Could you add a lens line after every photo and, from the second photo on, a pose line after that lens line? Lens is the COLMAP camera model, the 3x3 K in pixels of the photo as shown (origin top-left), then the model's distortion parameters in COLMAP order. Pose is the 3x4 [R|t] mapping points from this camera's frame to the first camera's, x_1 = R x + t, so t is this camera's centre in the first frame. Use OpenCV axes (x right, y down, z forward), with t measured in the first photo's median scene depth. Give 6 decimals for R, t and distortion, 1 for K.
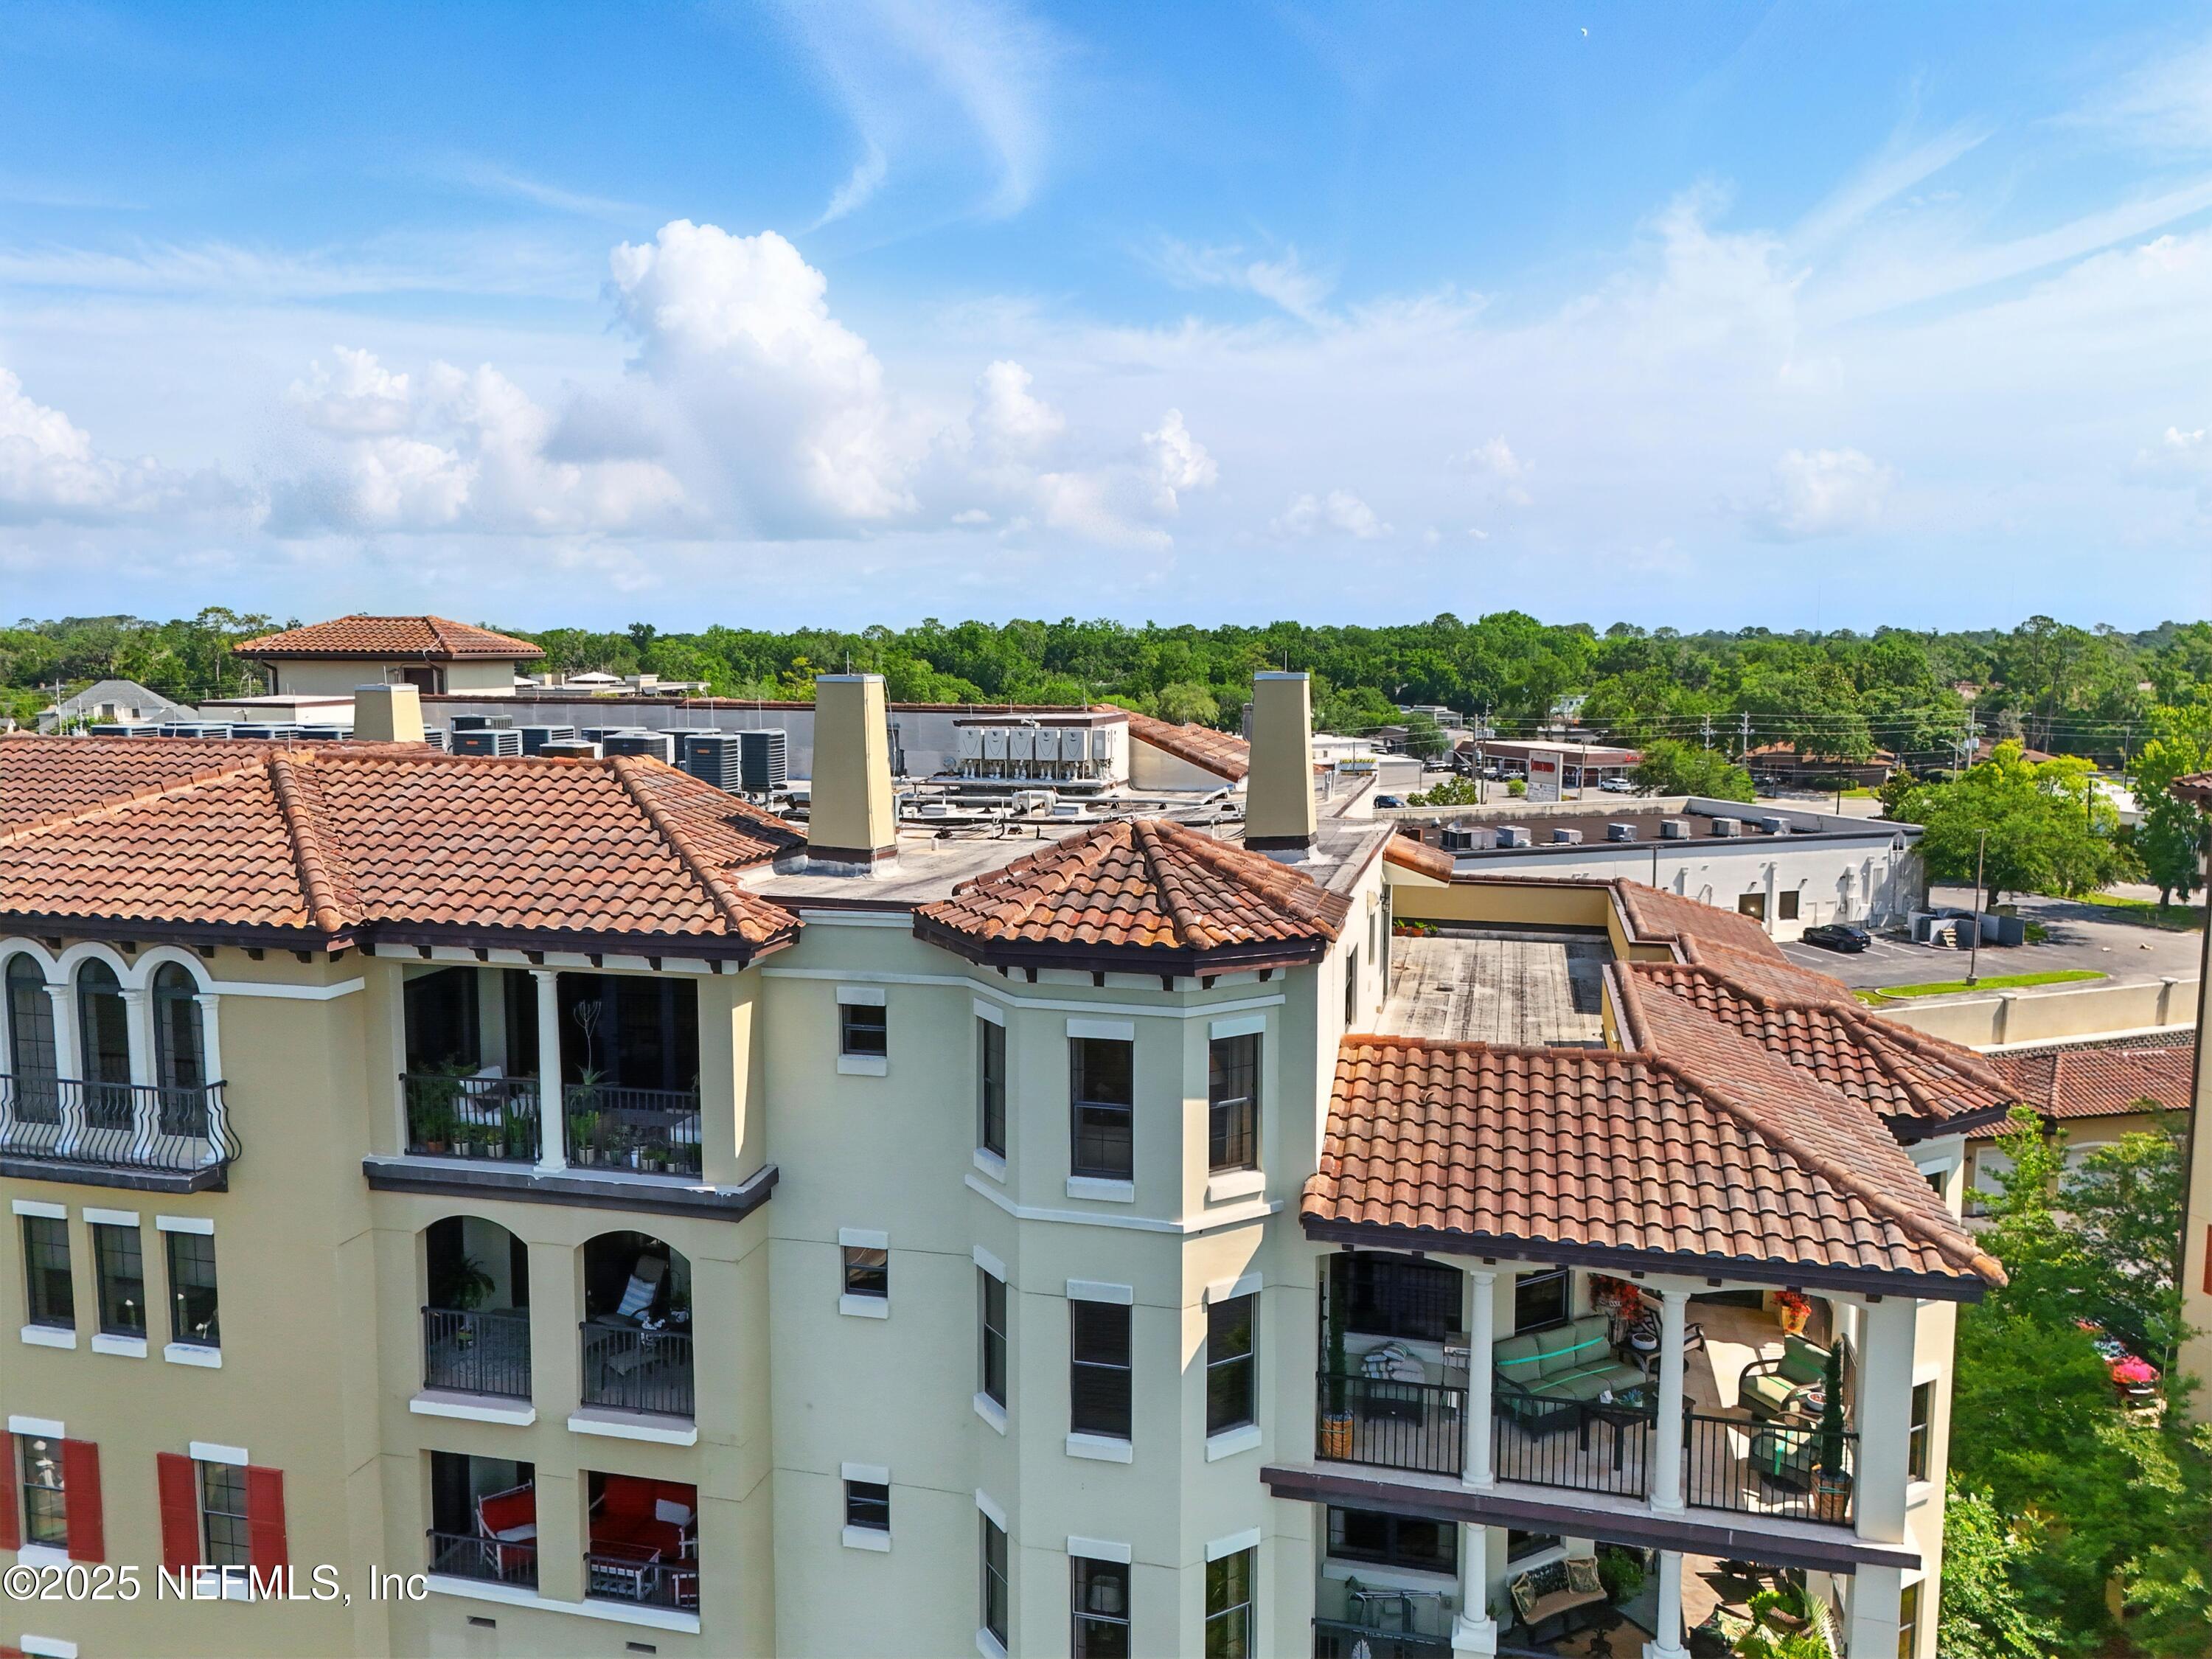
lens RADIAL K [[1630.3, 0, 1106.0], [0, 1630.3, 829.5], [0, 0, 1]] dist [0.058290, -0.050646]
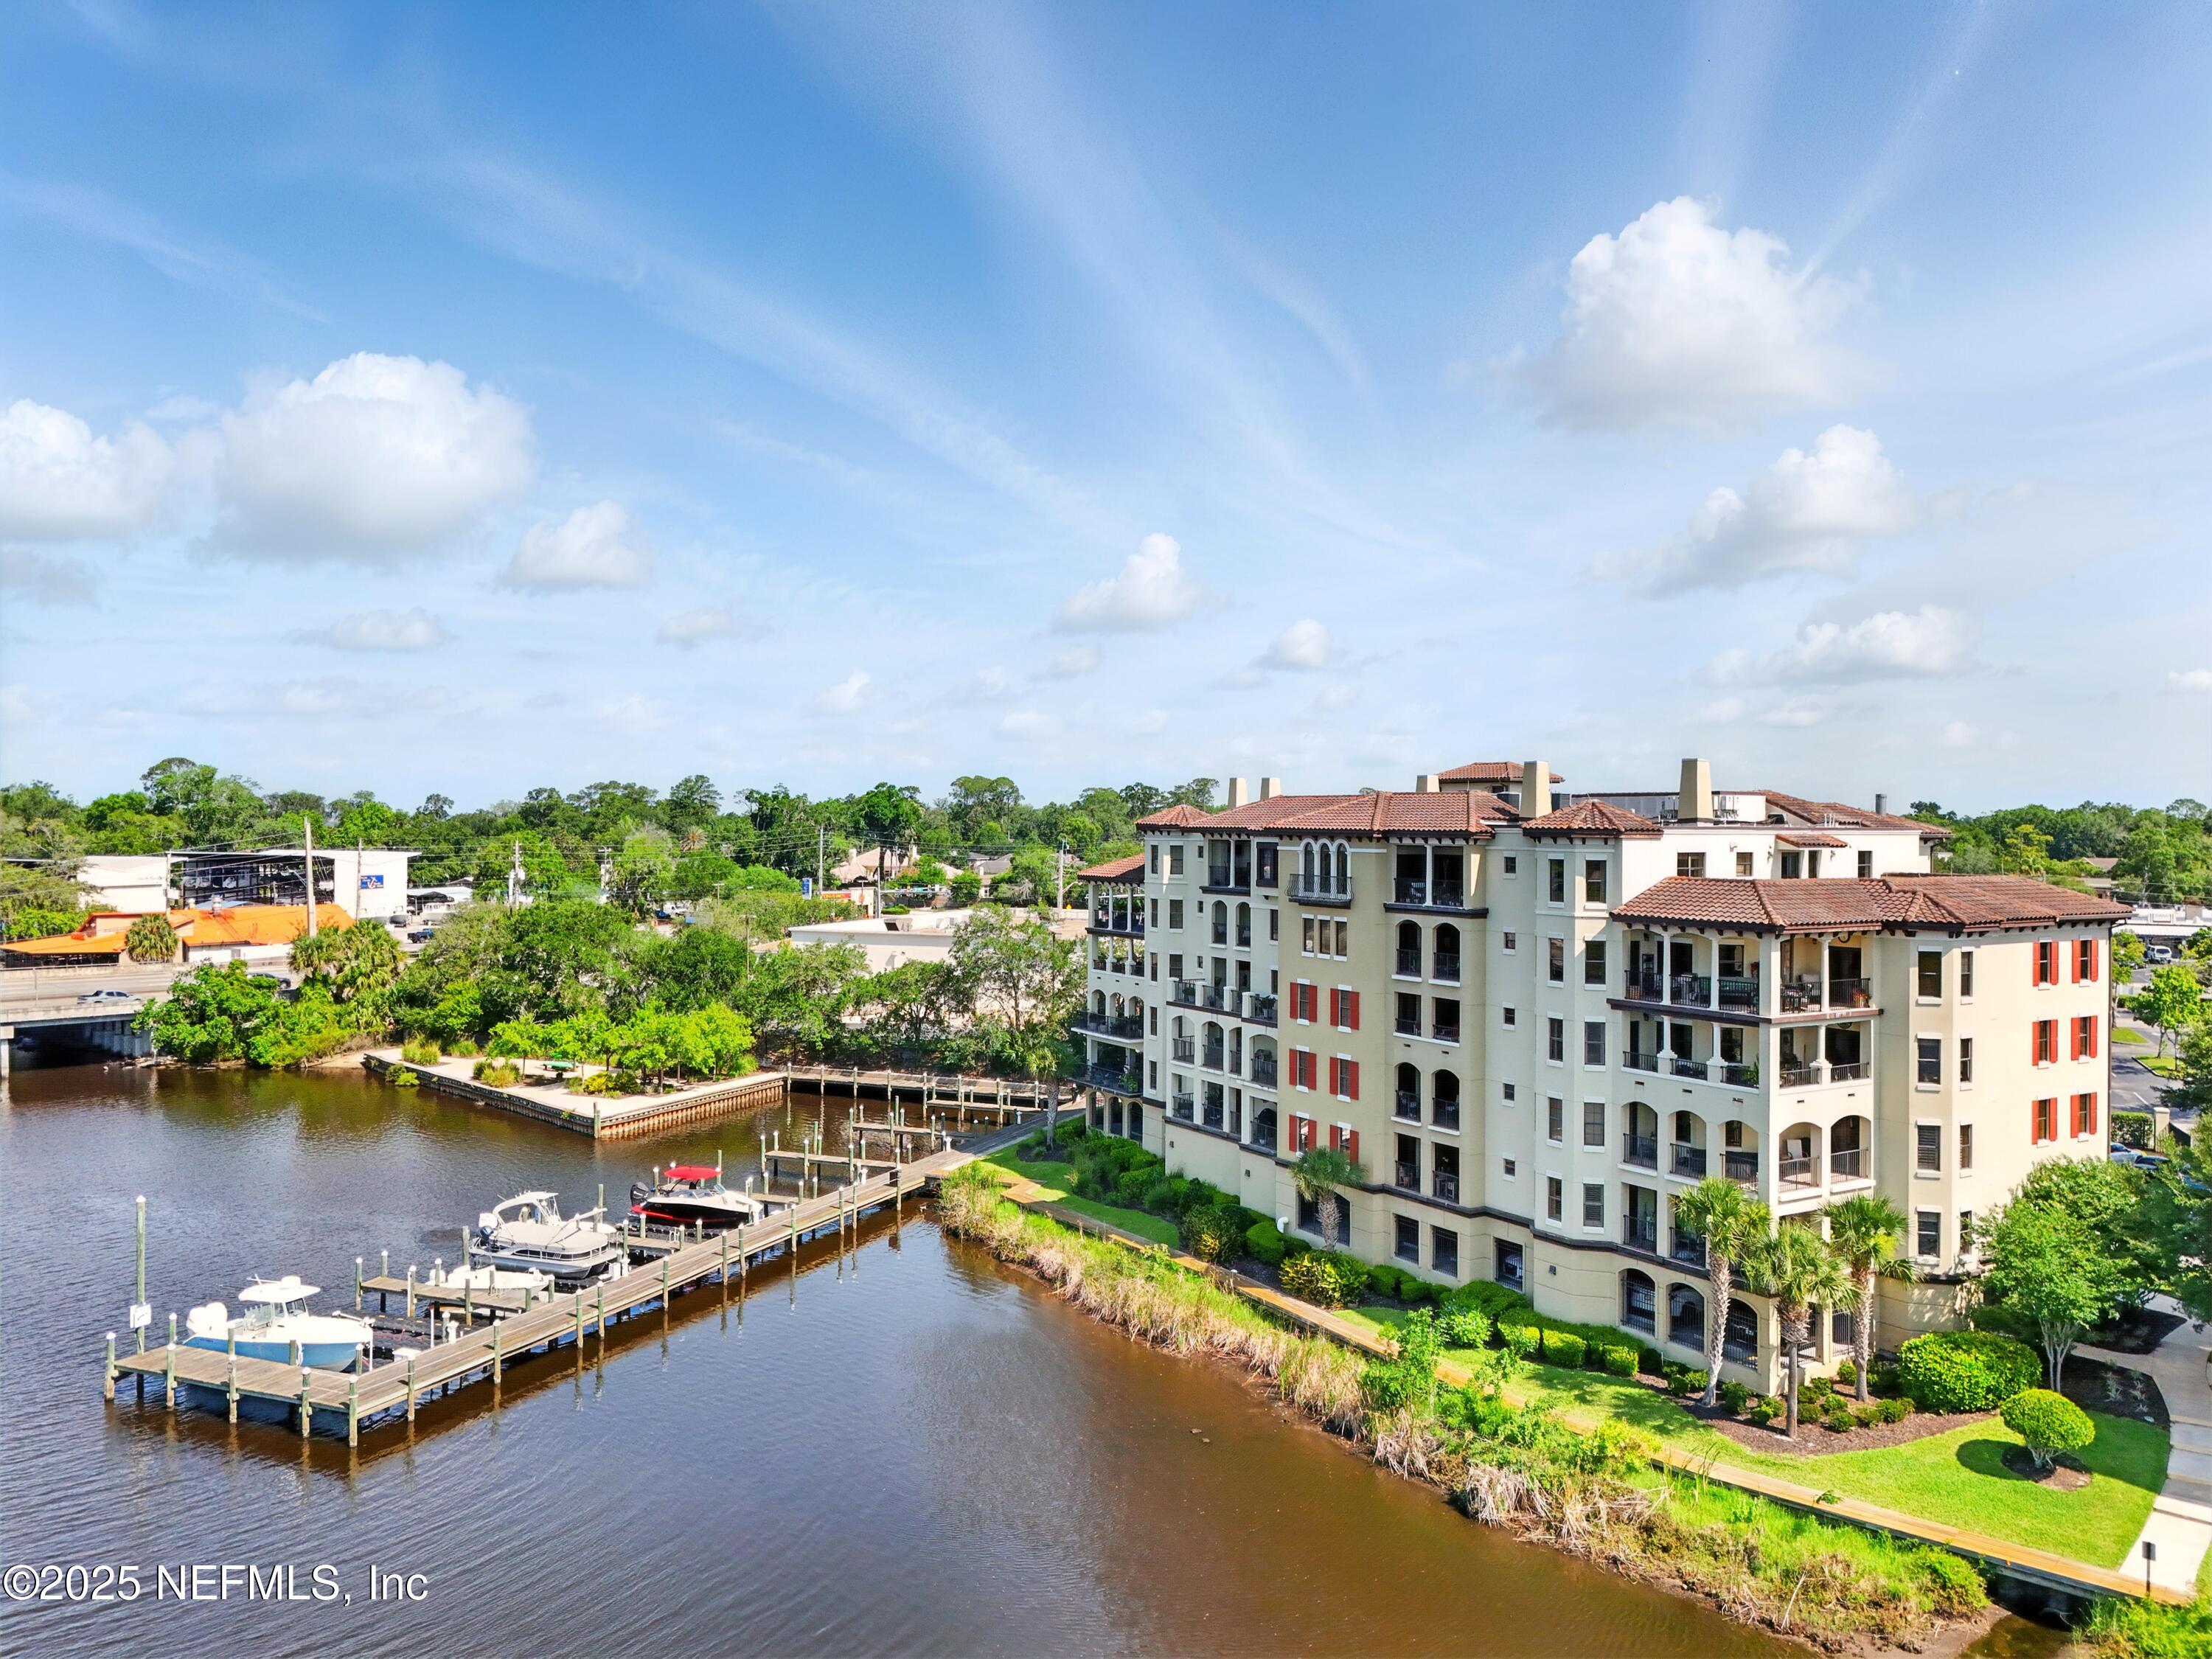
lens RADIAL K [[1630.3, 0, 1106.0], [0, 1630.3, 829.5], [0, 0, 1]] dist [0.058290, -0.050646]
pose [[0.728590, 0.005388, -0.684929, 1.465799], [-0.081688, 0.993516, -0.079080, 0.367470], [0.680062, 0.113568, 0.724305, -1.885965]]
